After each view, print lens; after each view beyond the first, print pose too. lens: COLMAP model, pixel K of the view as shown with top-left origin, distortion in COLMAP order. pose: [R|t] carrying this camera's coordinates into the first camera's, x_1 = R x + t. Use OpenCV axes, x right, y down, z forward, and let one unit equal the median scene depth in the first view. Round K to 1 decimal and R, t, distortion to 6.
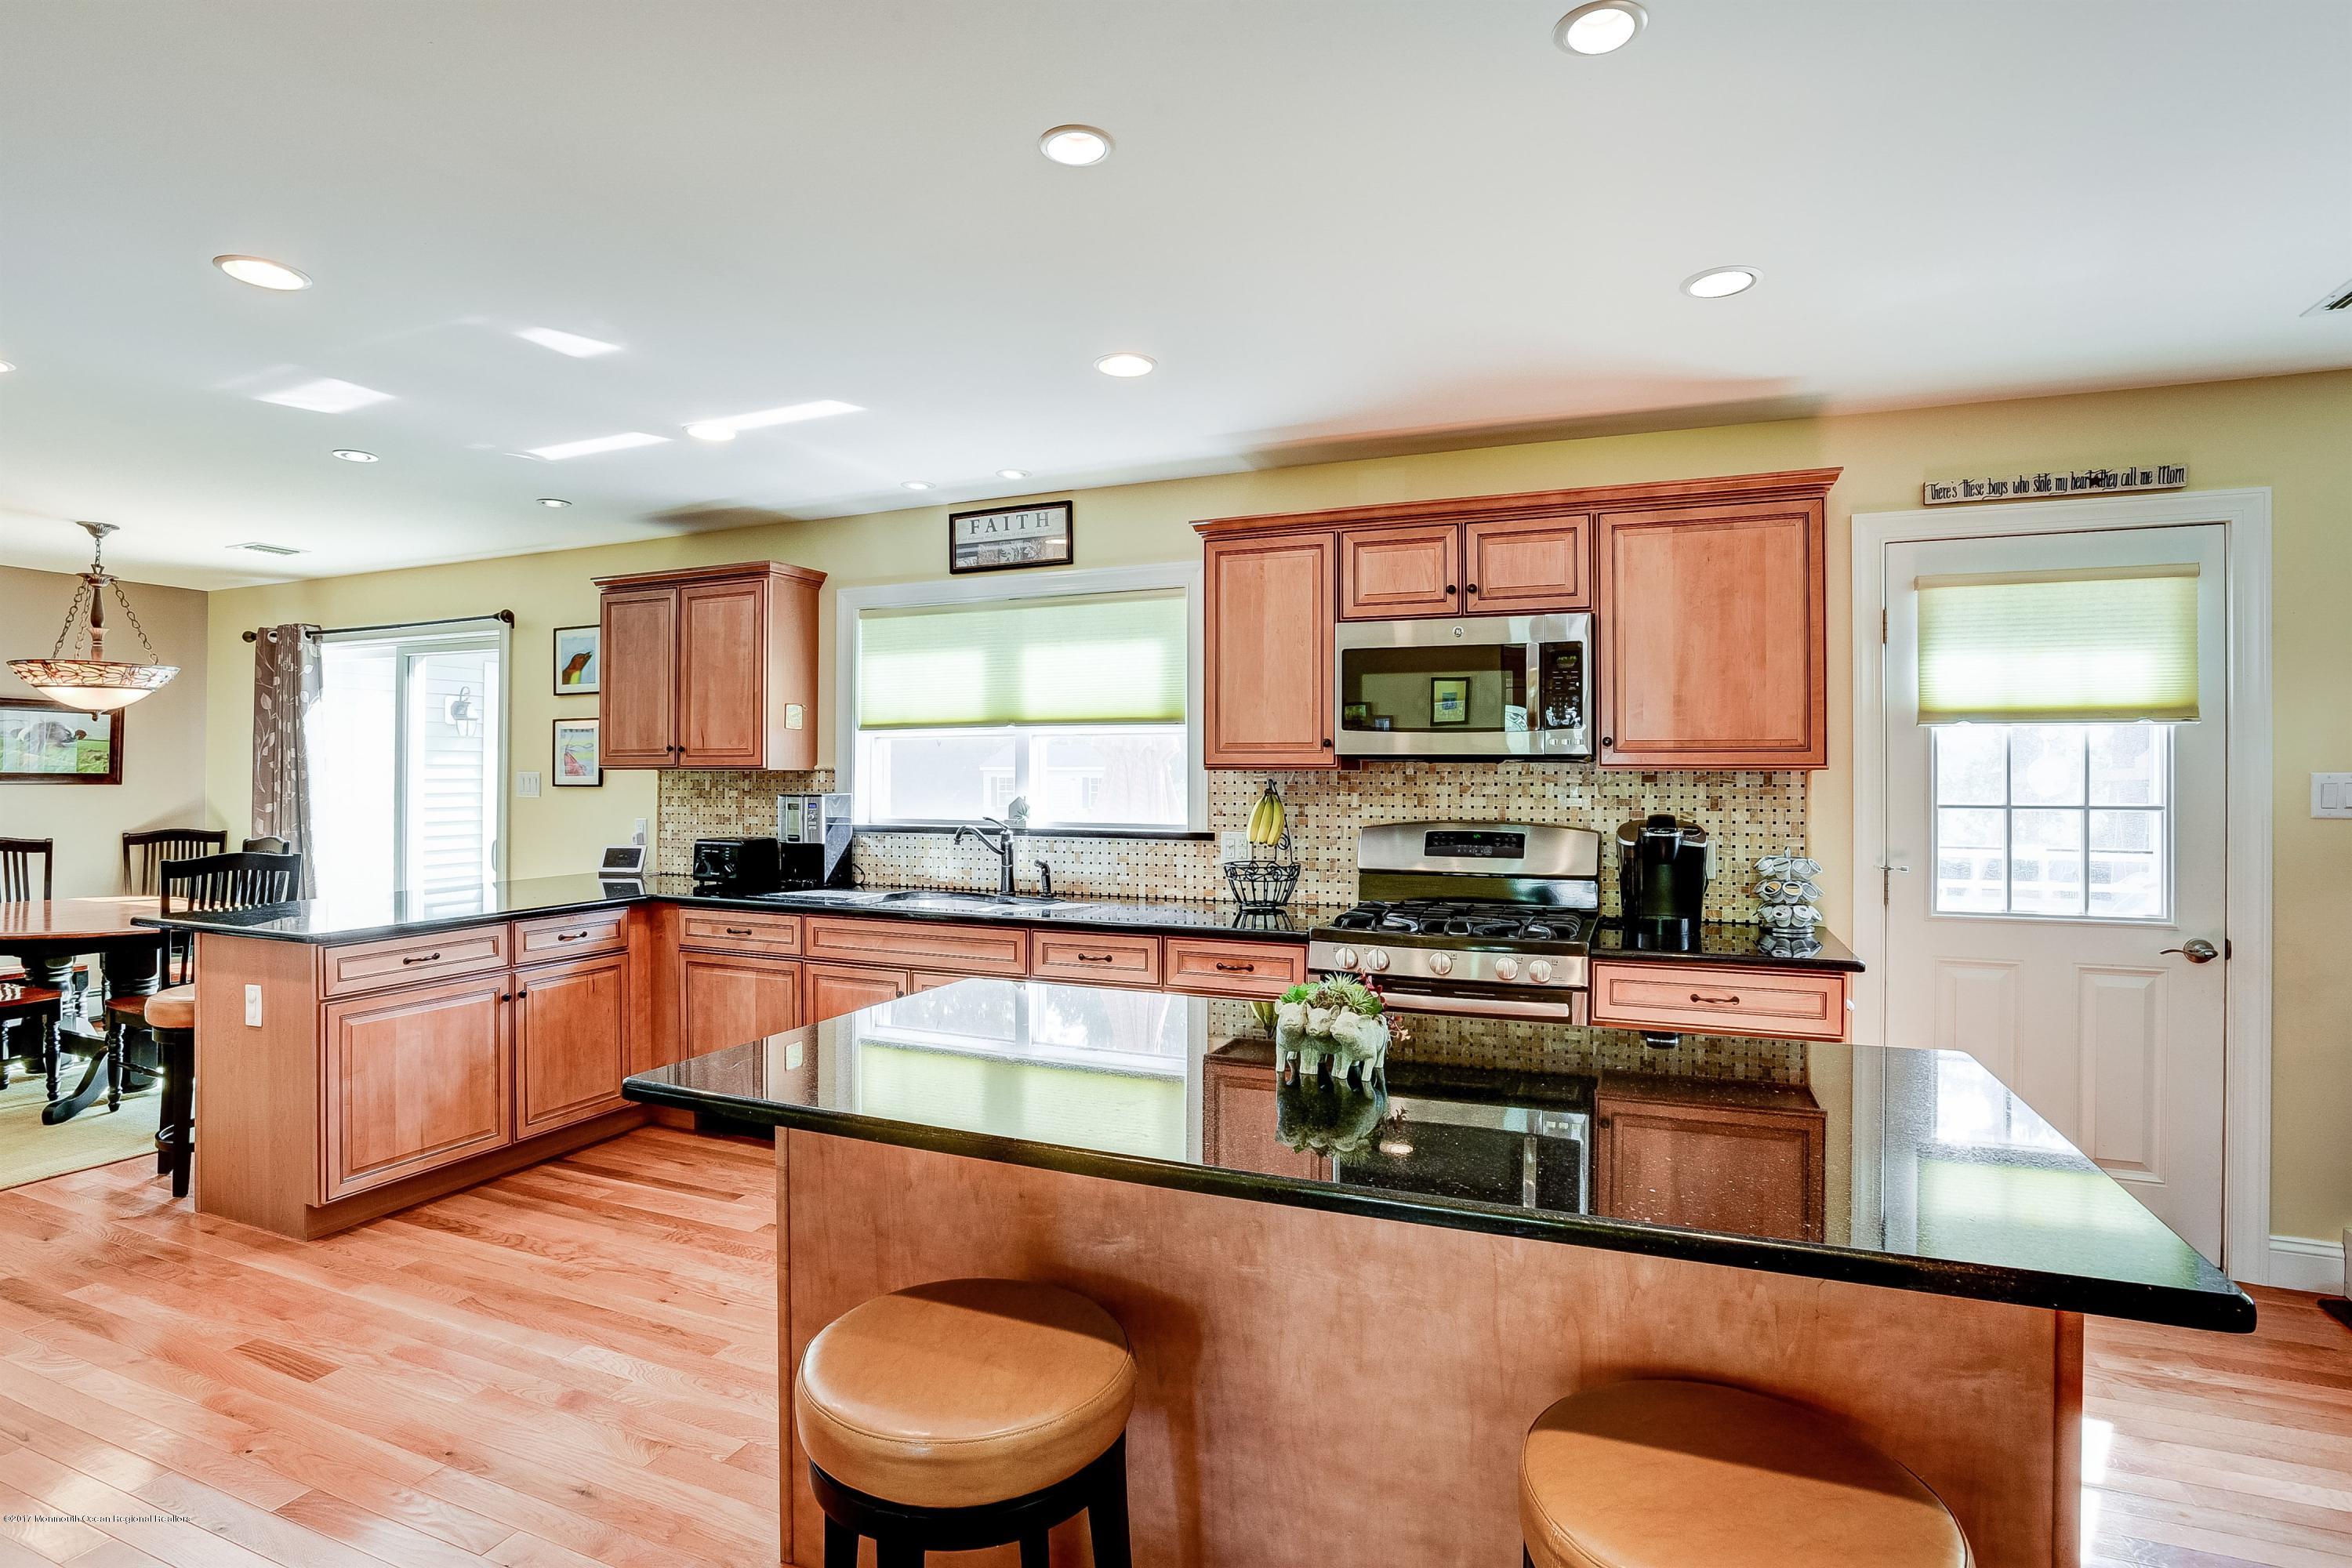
lens RADIAL K [[1141.6, 0, 1176.0], [0, 1141.6, 784.0], [0, 0, 1]] dist [-0.075956, 0.030700]
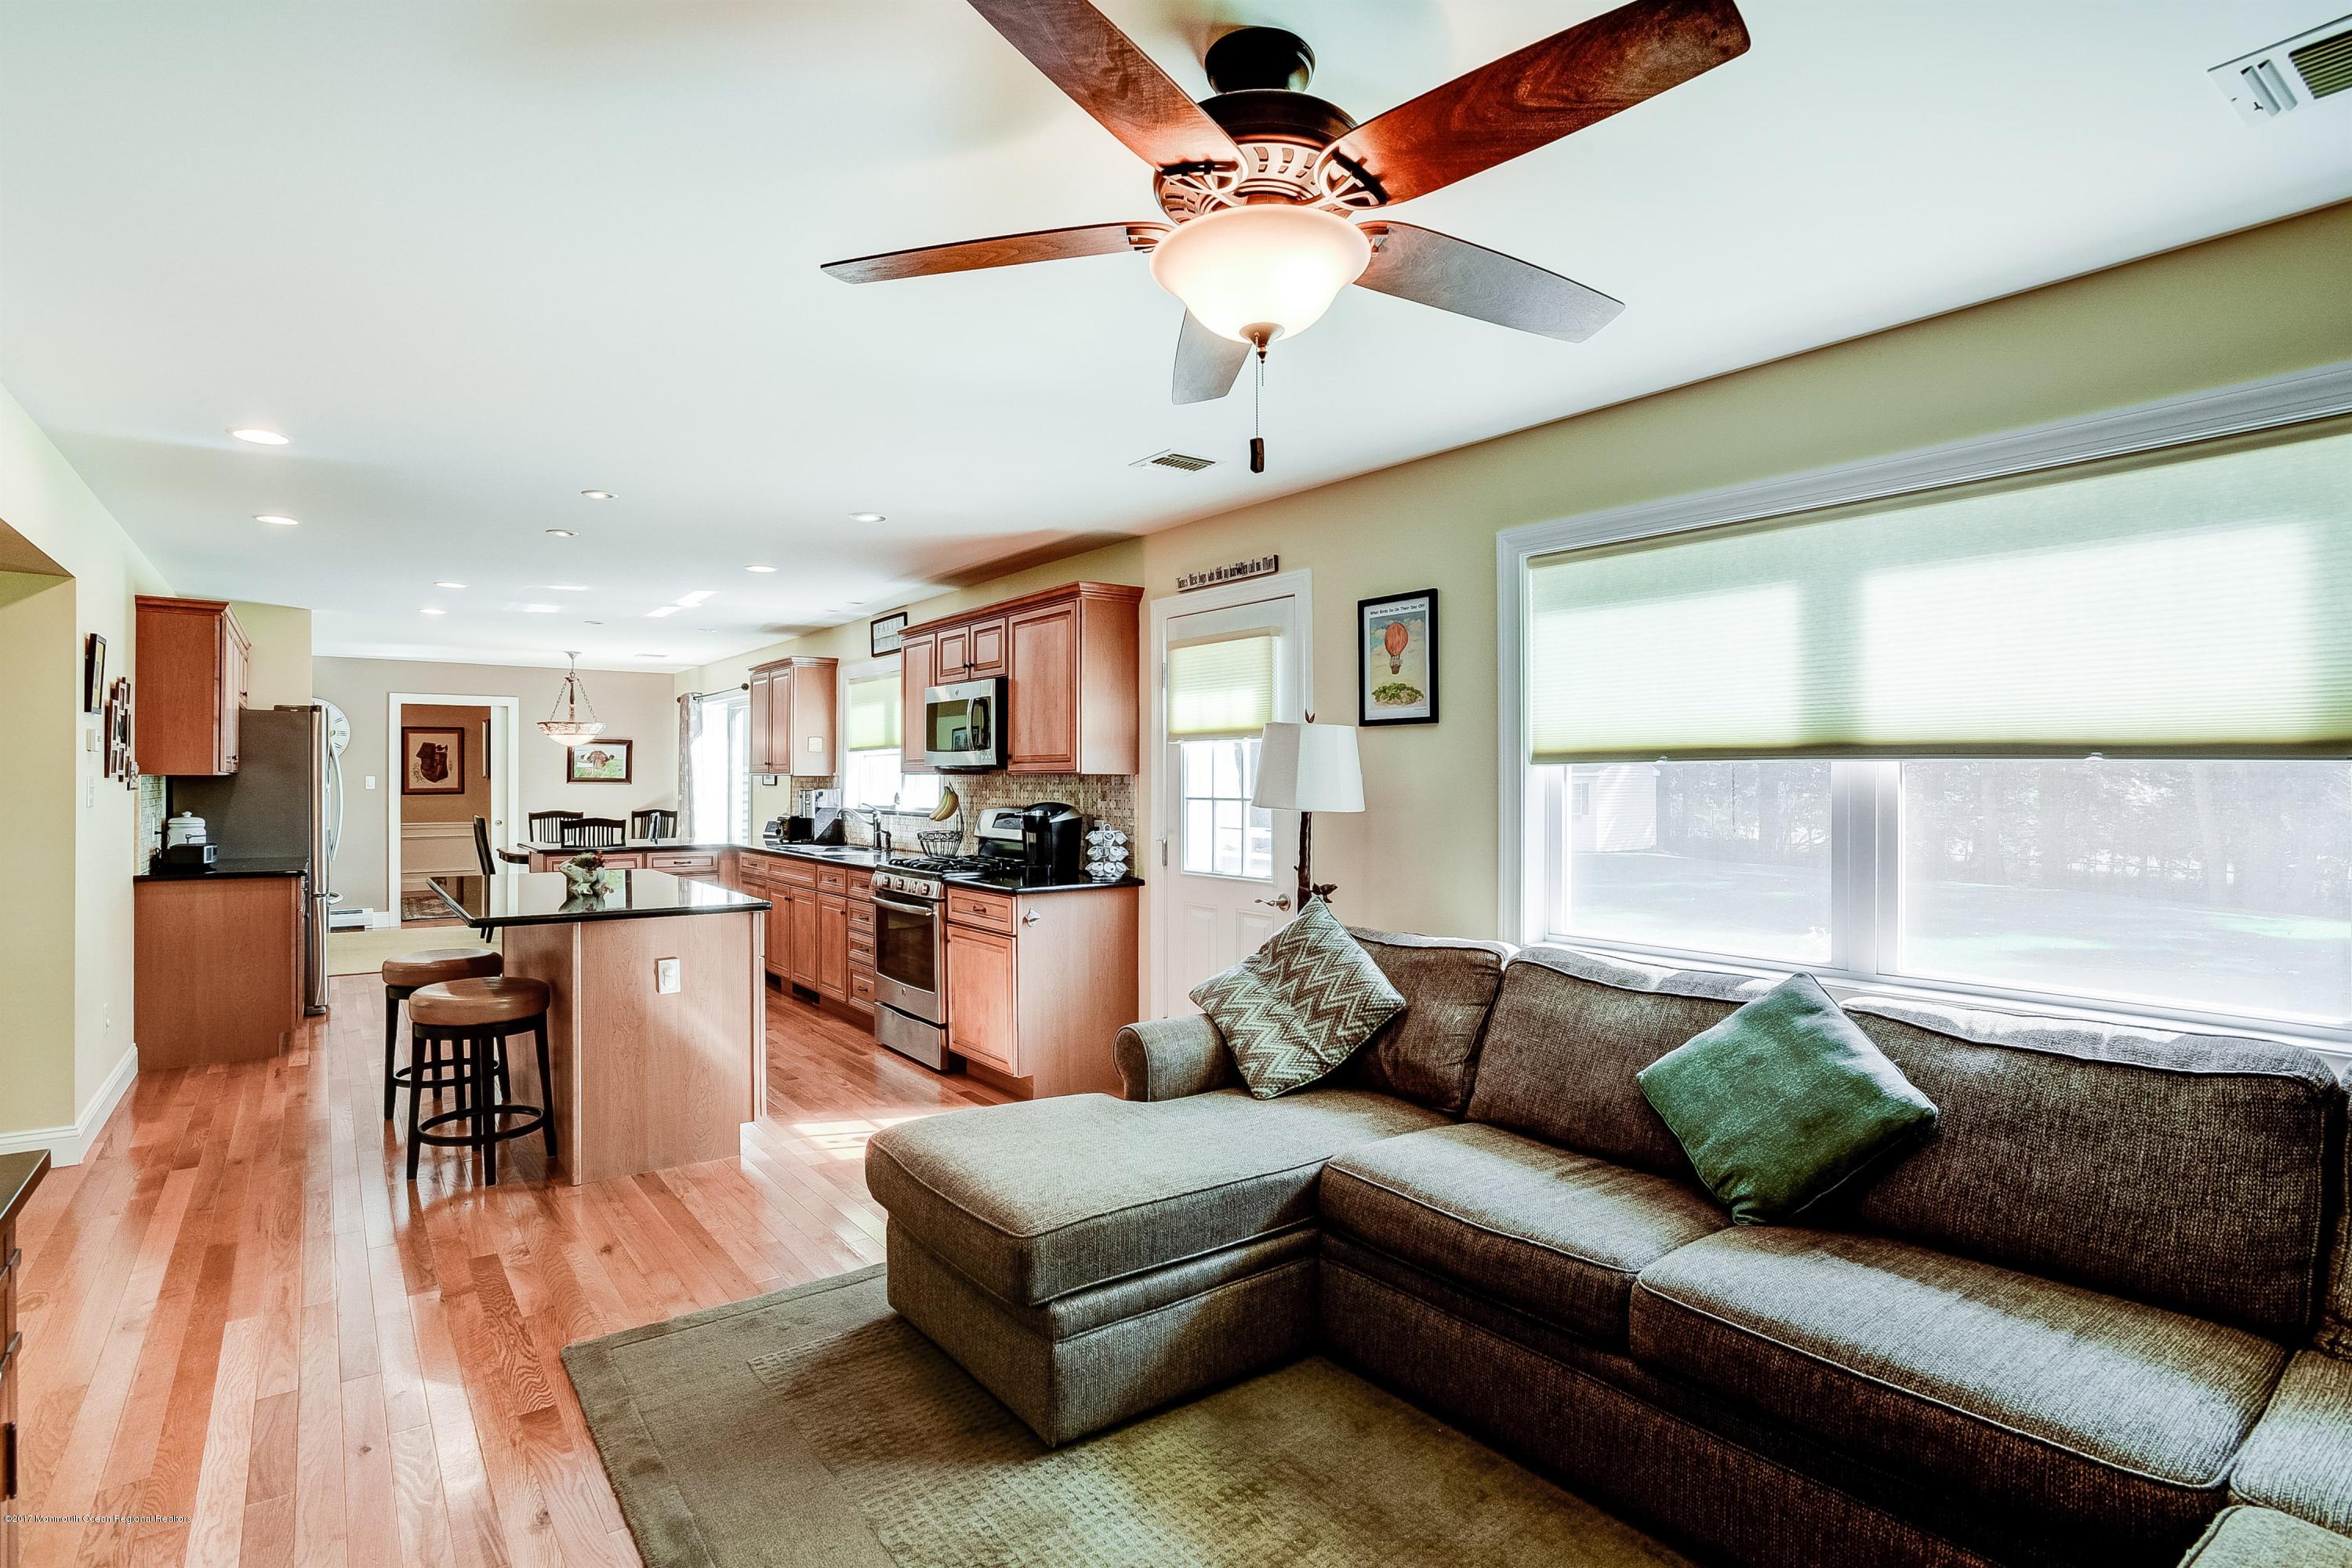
lens RADIAL K [[1151.9, 0, 1175.2], [0, 1151.9, 774.9], [0, 0, 1]] dist [-0.082304, 0.036733]
pose [[0.865579, -0.002584, -0.500765, 1.115716], [-0.004423, 0.999908, -0.012805, 0.007089], [0.500753, 0.013298, 0.865488, -0.247334]]
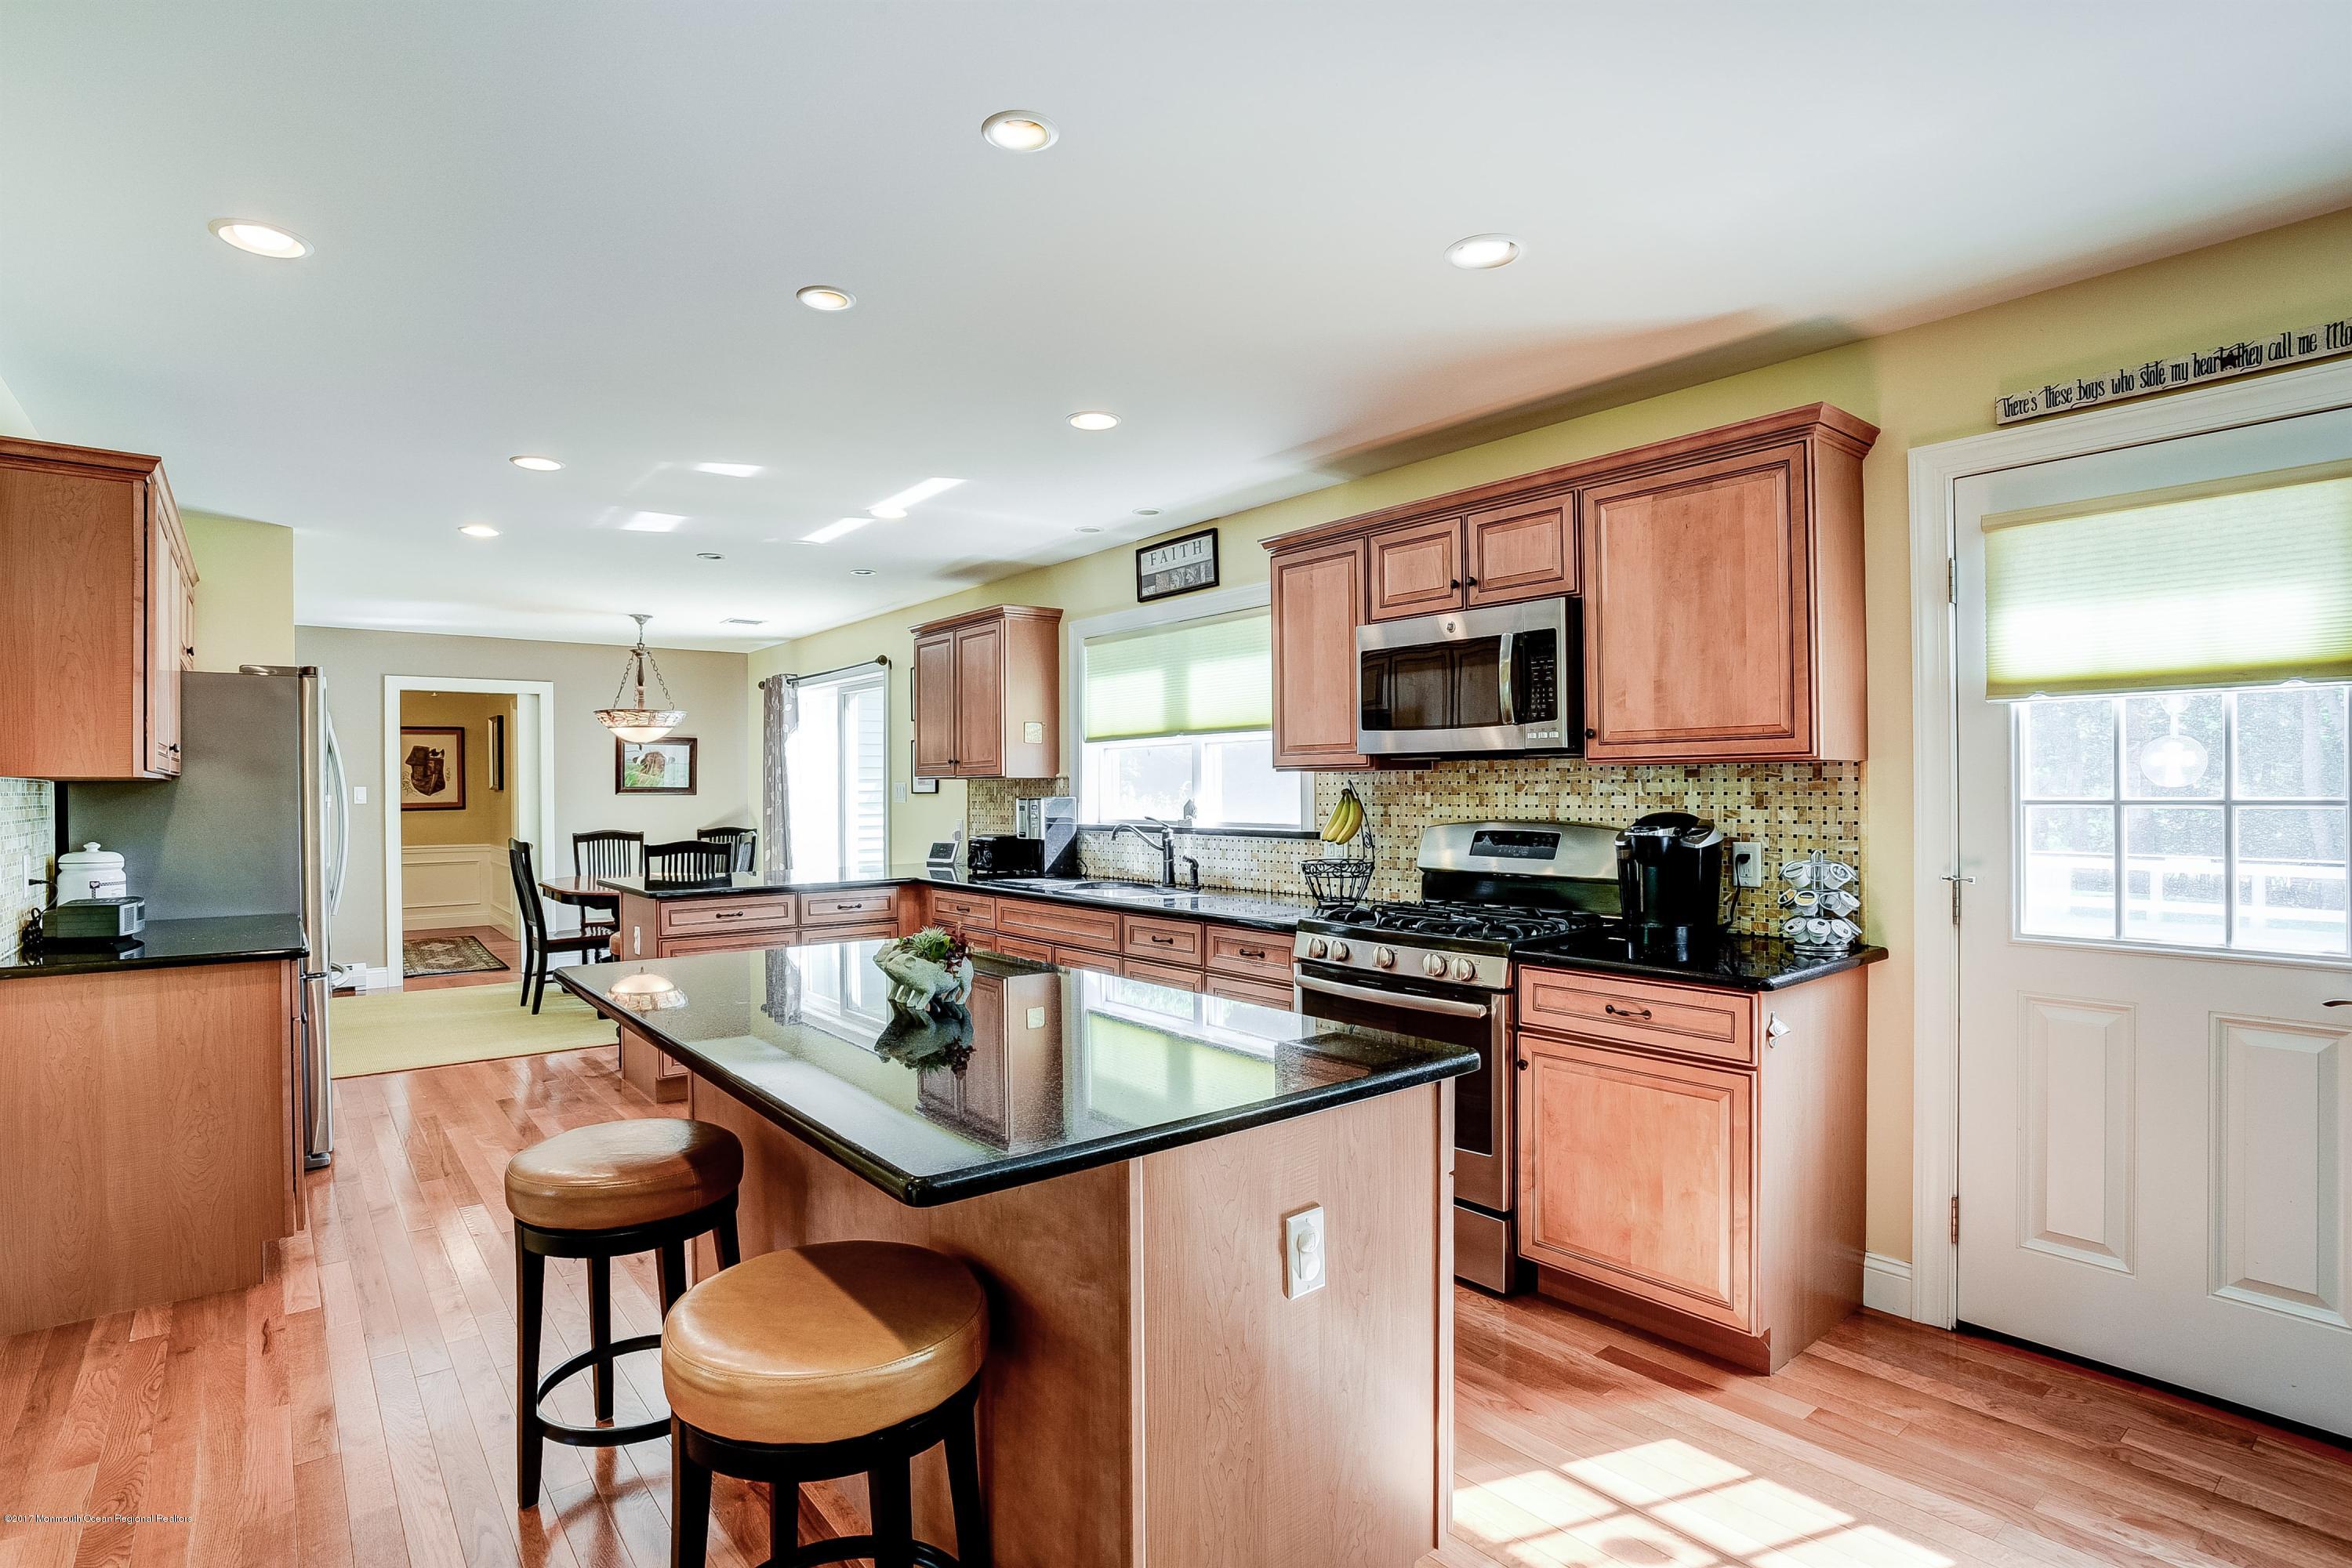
lens RADIAL K [[1163.6, 0, 1173.7], [0, 1163.6, 794.5], [0, 0, 1]] dist [-0.071429, 0.026415]
pose [[0.876973, -0.005354, -0.480511, 0.421477], [0.003974, 0.999985, -0.003889, 0.011918], [0.480524, 0.001501, 0.876980, 0.001223]]
